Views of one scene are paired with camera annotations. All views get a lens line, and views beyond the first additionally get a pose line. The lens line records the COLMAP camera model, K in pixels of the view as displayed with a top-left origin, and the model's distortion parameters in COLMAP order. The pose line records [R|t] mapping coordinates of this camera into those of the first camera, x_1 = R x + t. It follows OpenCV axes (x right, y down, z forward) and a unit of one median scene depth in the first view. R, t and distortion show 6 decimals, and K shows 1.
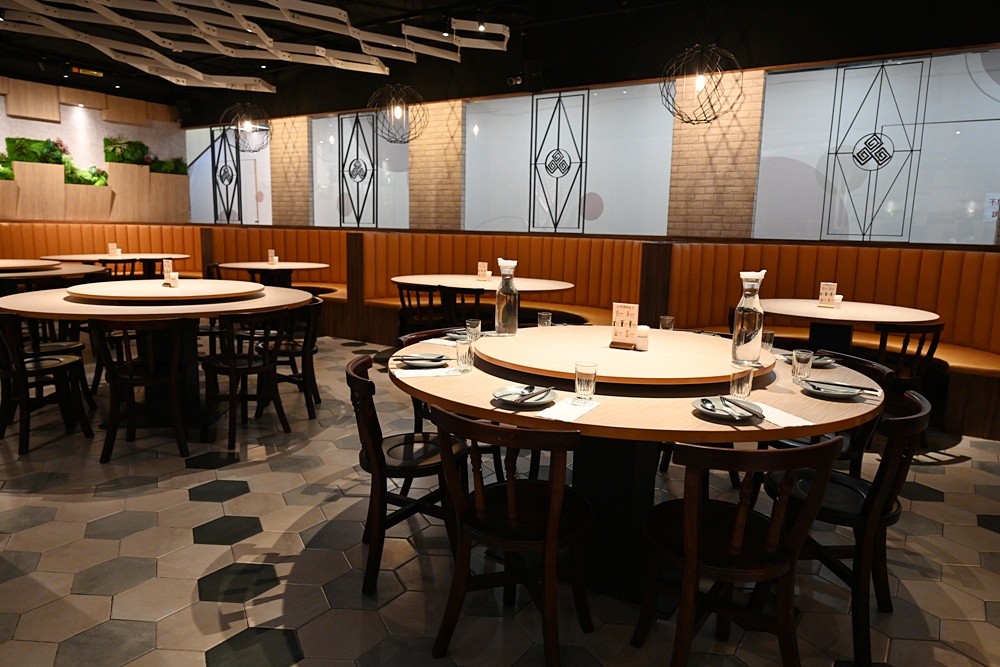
lens RADIAL K [[667.7, 0, 503.5], [0, 667.7, 336.1], [0, 0, 1]] dist [-0.003453, -0.004579]
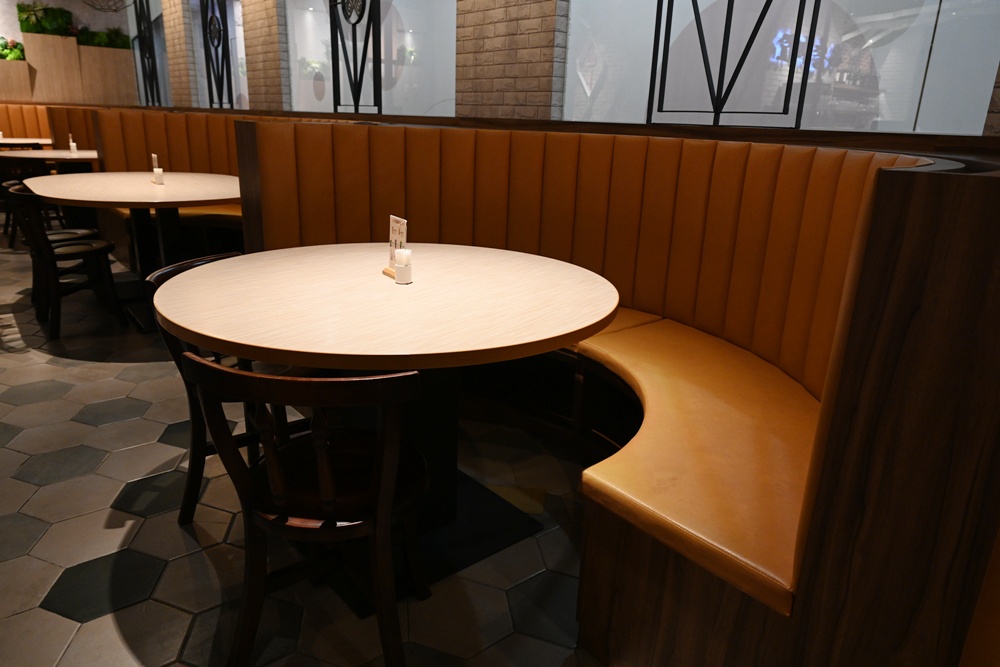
lens RADIAL K [[664.0, 0, 500.0], [0, 664.0, 333.5], [0, 0, 1]] dist [-0.003905, 0.004877]
pose [[0.952663, 0.102513, -0.286225, 0.315422], [-0.060493, 0.986530, 0.151985, -0.036189], [0.297950, -0.127476, 0.946031, 0.294495]]
